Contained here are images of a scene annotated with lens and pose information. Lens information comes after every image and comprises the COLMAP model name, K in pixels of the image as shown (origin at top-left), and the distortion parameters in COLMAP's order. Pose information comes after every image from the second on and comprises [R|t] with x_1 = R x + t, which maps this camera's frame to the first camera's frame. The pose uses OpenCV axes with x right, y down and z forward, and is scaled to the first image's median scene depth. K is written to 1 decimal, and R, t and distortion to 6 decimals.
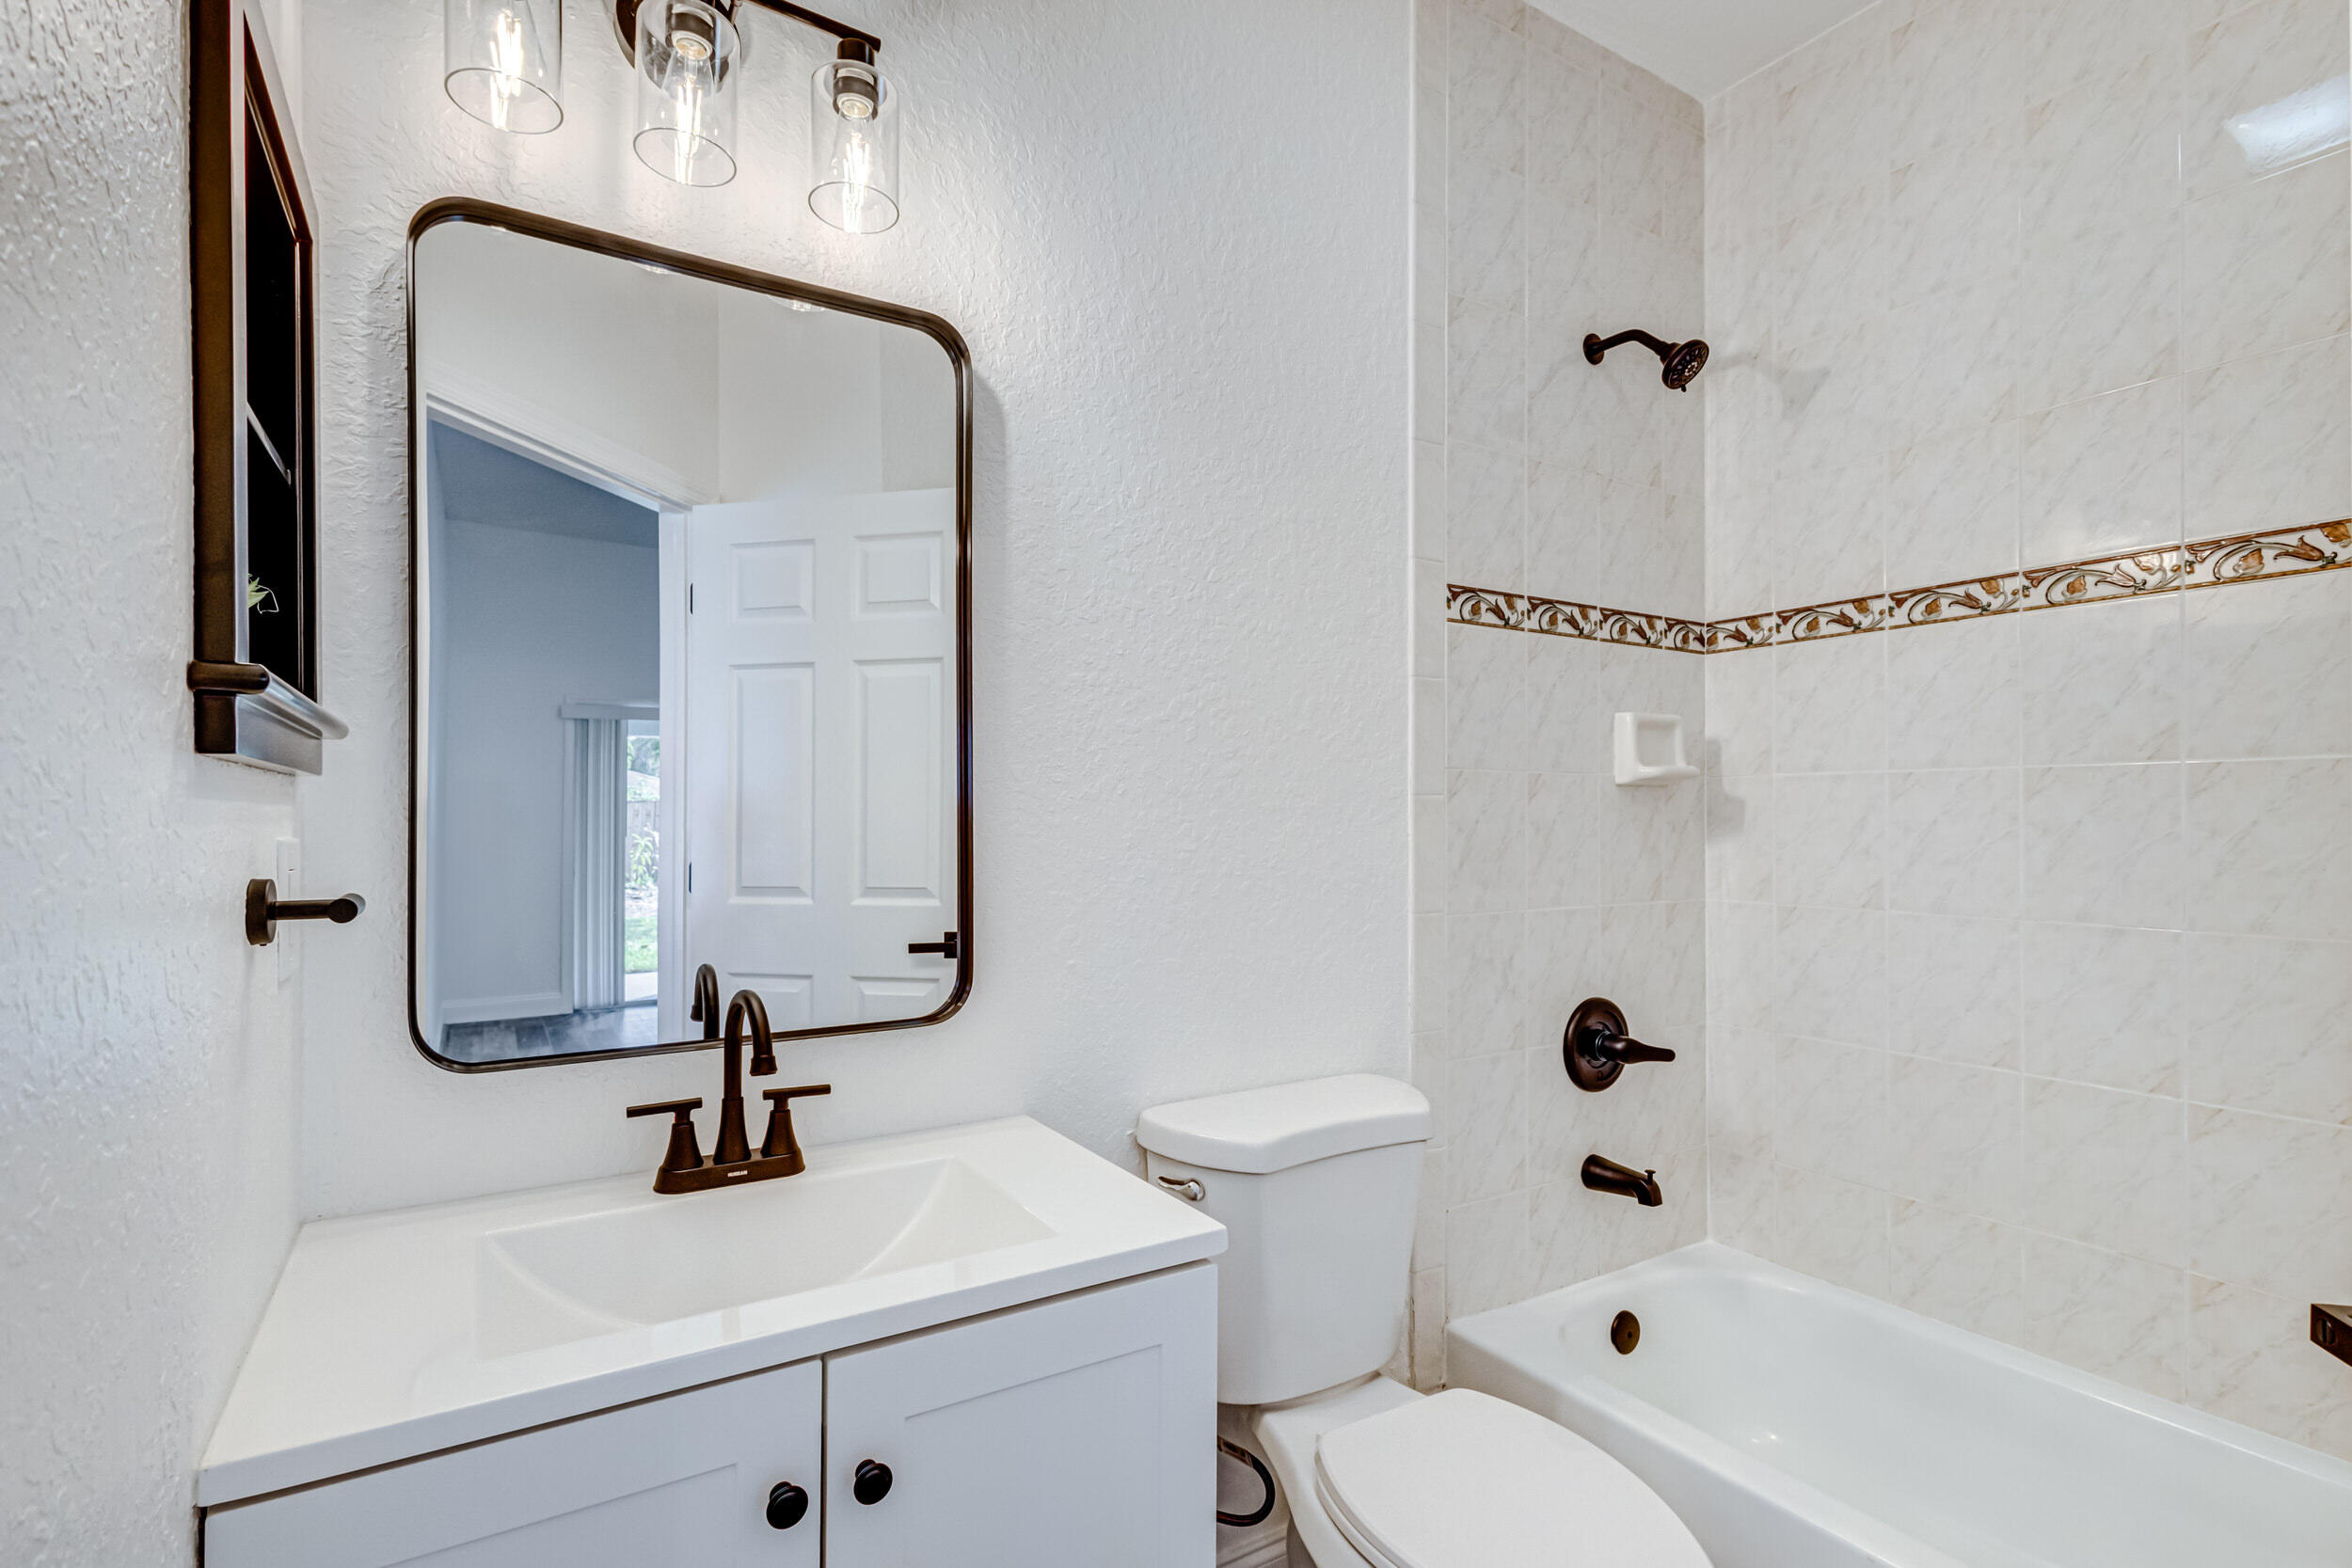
lens RADIAL K [[1121.4, 0, 1154.4], [0, 1121.4, 811.0], [0, 0, 1]] dist [0.011148, -0.001135]
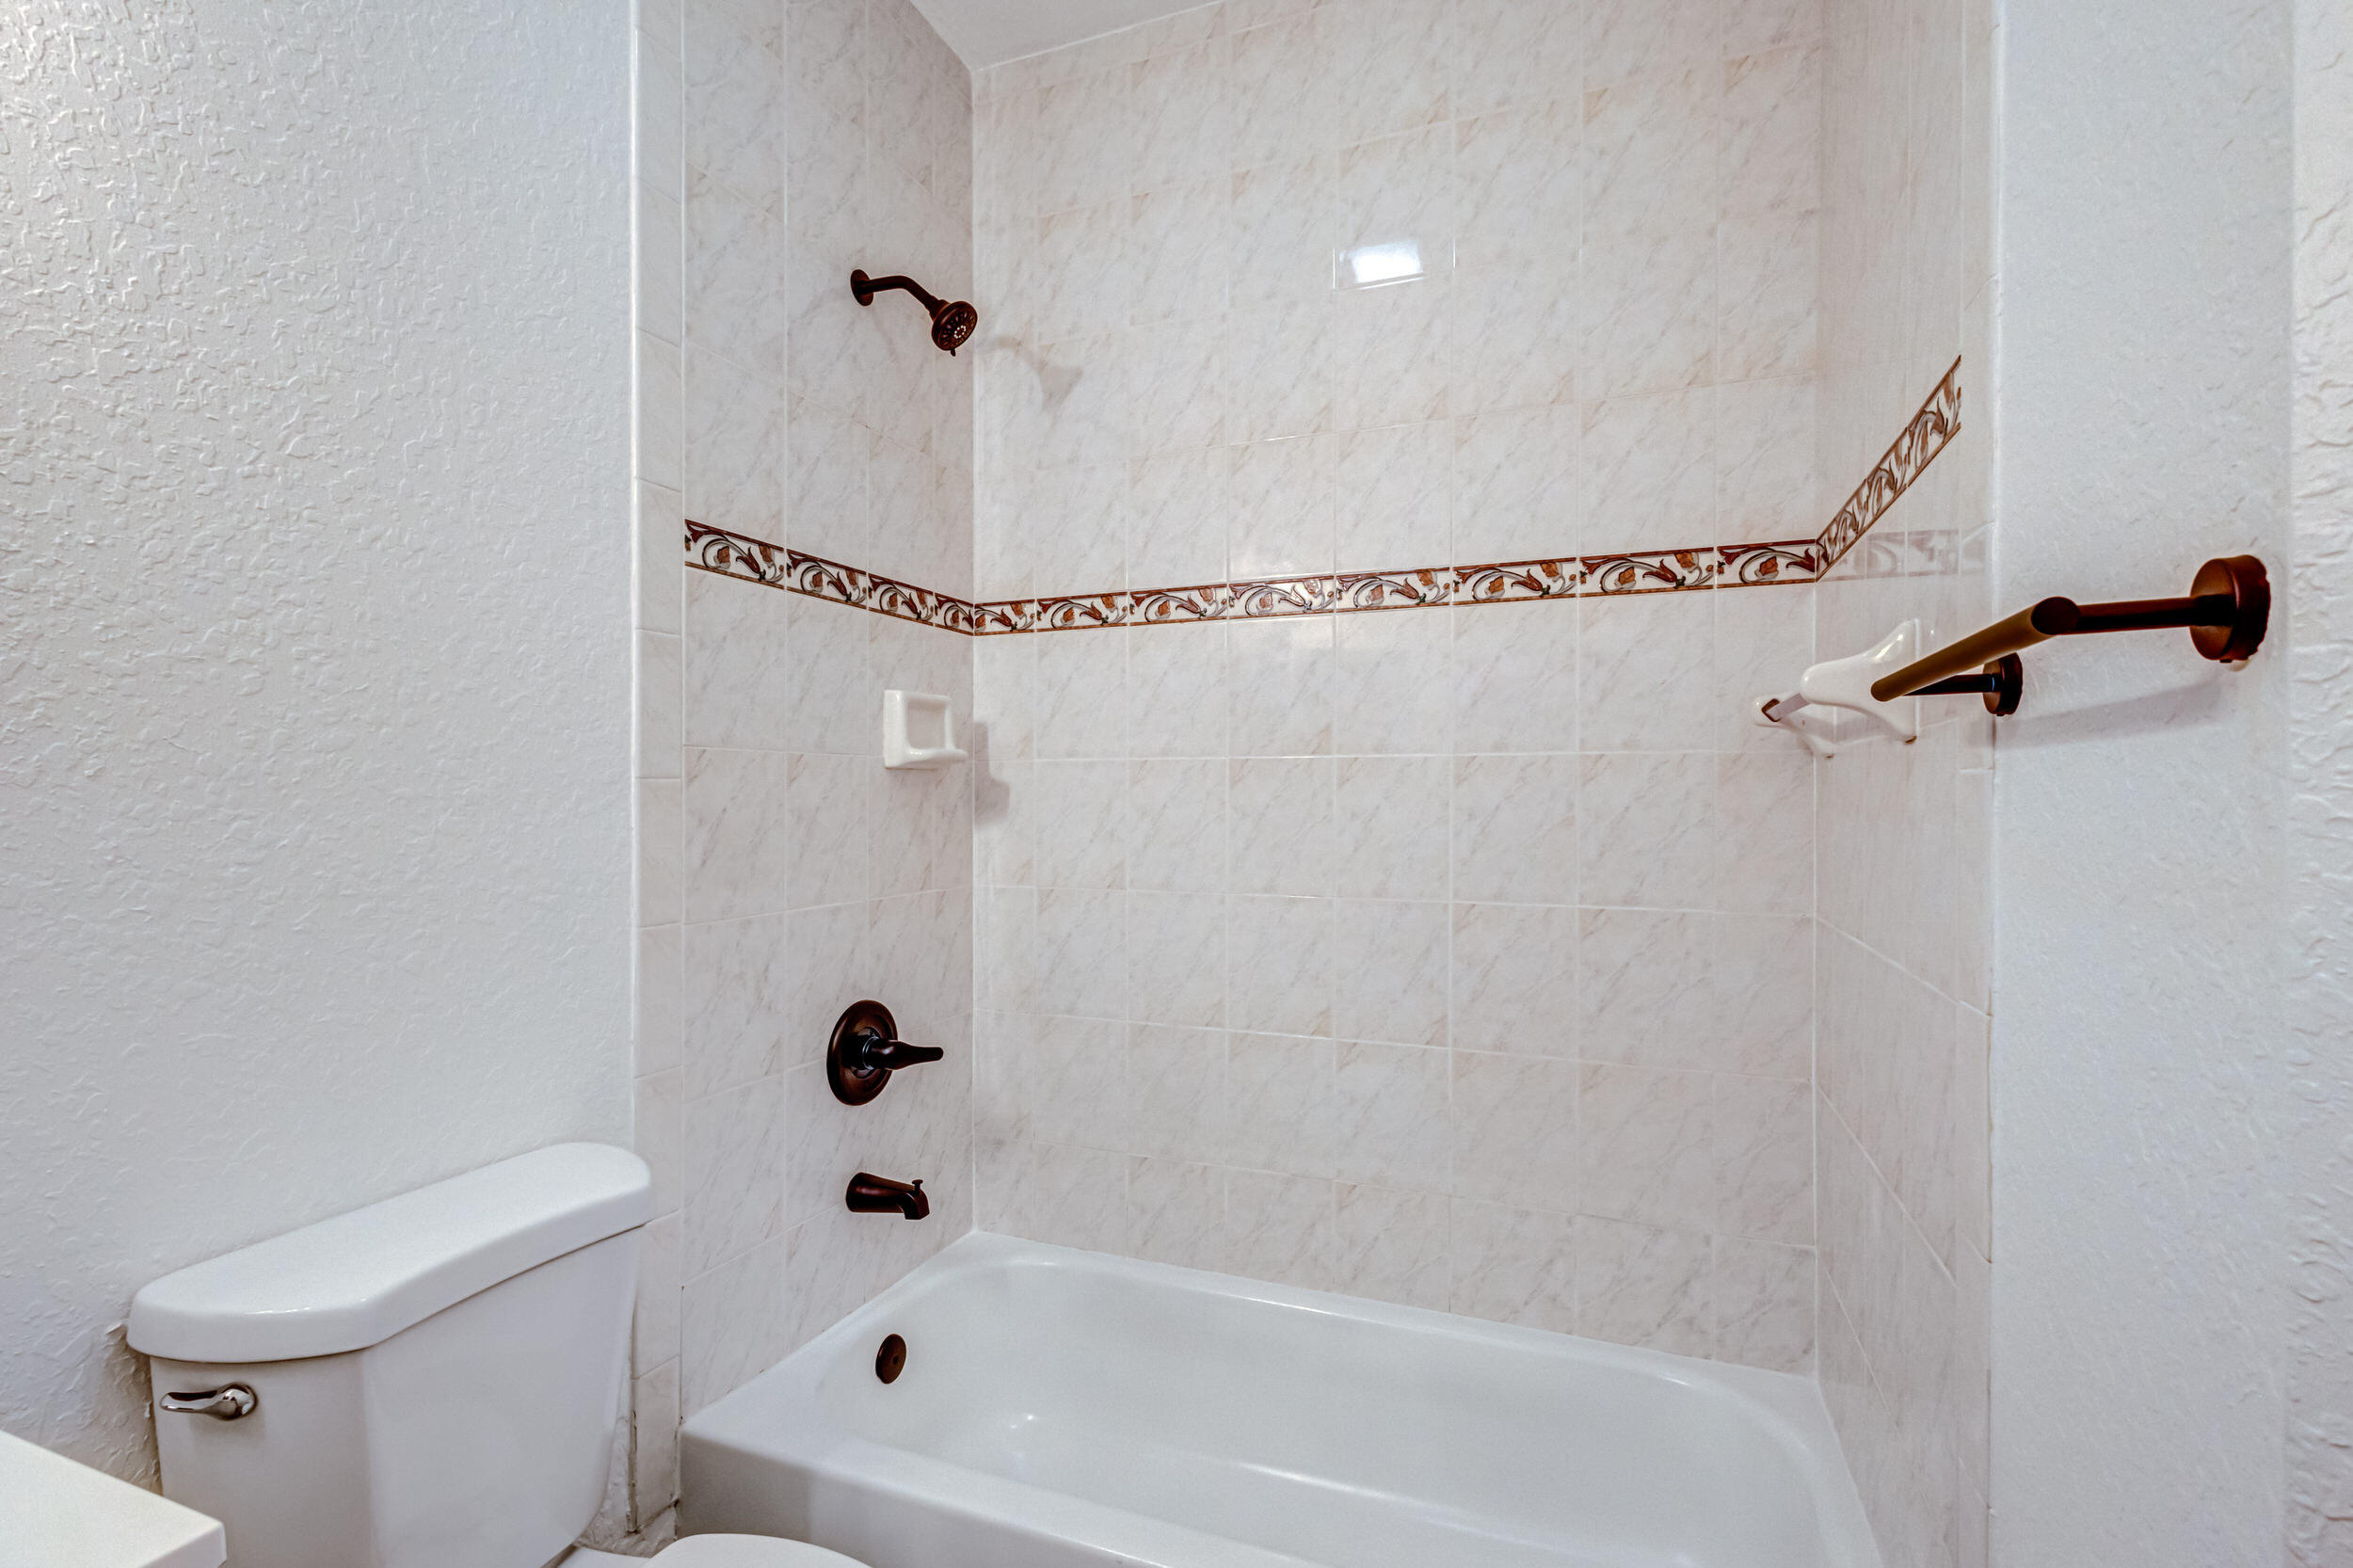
lens RADIAL K [[1122.0, 0, 1170.5], [0, 1122.0, 793.1], [0, 0, 1]] dist [0.011148, -0.001135]
pose [[0.808680, 0.000974, 0.588248, 0.065434], [-0.004222, 0.999982, 0.004149, -0.008536], [-0.588233, -0.005839, 0.808670, 0.131852]]
